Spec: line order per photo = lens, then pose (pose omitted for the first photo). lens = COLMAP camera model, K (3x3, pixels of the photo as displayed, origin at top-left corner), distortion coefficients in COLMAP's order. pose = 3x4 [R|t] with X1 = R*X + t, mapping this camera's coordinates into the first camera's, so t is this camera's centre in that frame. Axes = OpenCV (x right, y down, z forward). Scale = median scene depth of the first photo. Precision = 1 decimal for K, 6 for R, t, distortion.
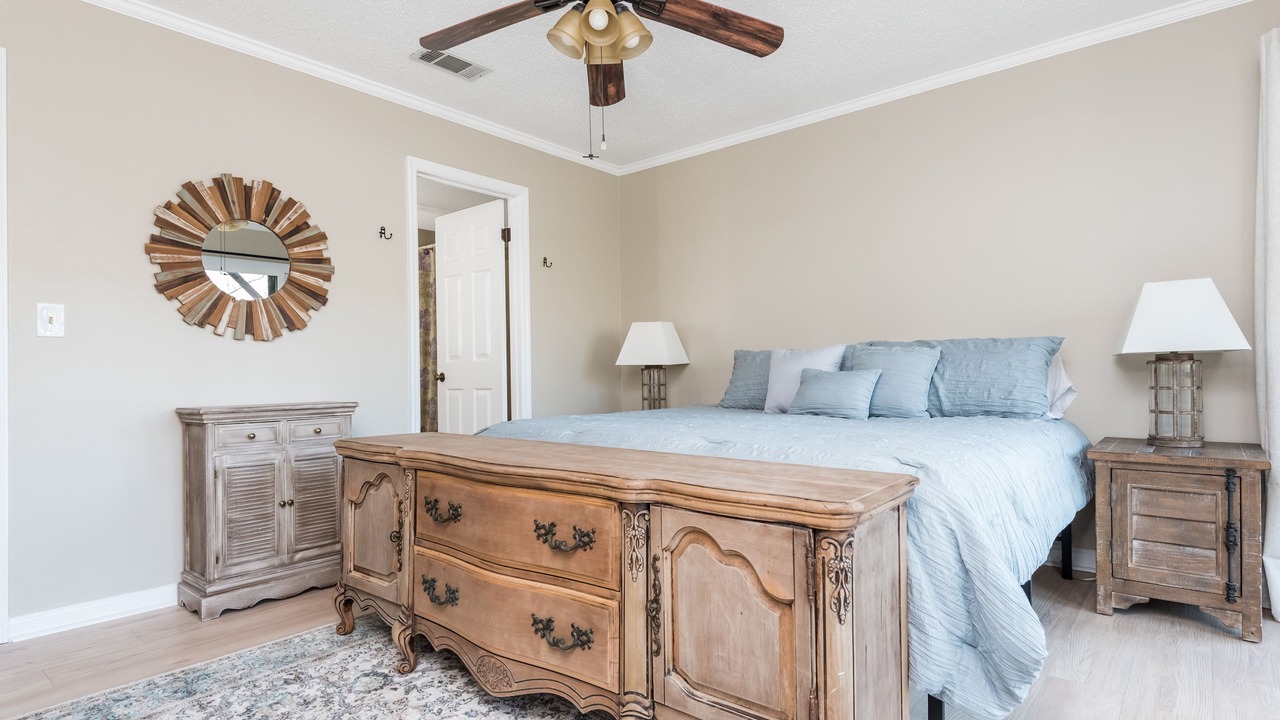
lens RADIAL K [[671.1, 0, 640.0], [0, 671.1, 360.0], [0, 0, 1]] dist [0.035798, 0.000037]
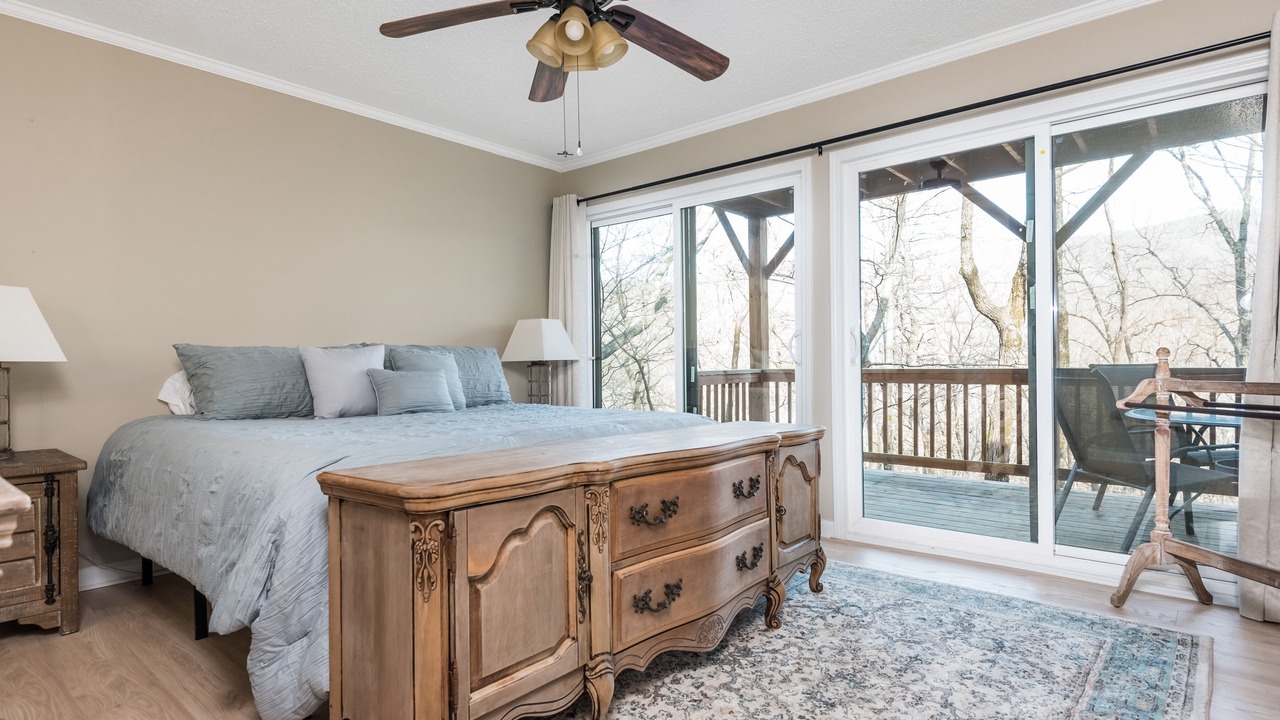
lens RADIAL K [[671.1, 0, 640.0], [0, 671.1, 360.0], [0, 0, 1]] dist [0.035798, 0.000037]
pose [[0.002188, 0.023119, 0.999730, -1.456330], [-0.010670, 0.999676, -0.023094, 0.038124], [-0.999941, -0.010616, 0.002434, 1.200905]]
